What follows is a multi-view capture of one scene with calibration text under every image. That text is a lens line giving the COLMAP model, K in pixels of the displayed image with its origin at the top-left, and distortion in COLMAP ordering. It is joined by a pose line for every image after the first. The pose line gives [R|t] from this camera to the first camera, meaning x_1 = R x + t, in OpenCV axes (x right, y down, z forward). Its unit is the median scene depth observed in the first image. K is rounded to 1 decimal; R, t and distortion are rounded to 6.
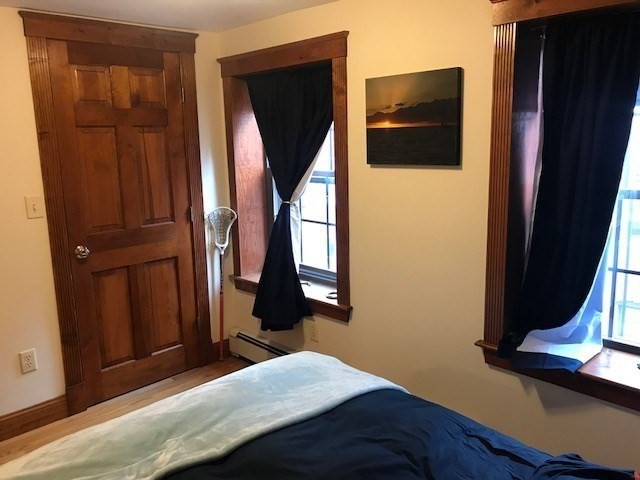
lens RADIAL K [[526.8, 0, 319.8], [0, 526.8, 242.4], [0, 0, 1]] dist [0.030916, -0.042732]
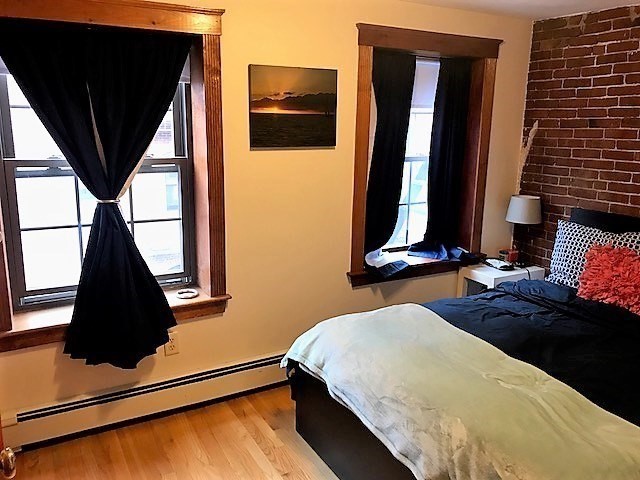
lens RADIAL K [[526.8, 0, 318.9], [0, 526.8, 235.4], [0, 0, 1]] dist [0.030916, -0.042732]
pose [[0.246548, -0.199168, 0.948444, -0.920216], [0.157445, 0.973885, 0.163583, -0.134137], [-0.956256, 0.108996, 0.271468, 0.637289]]
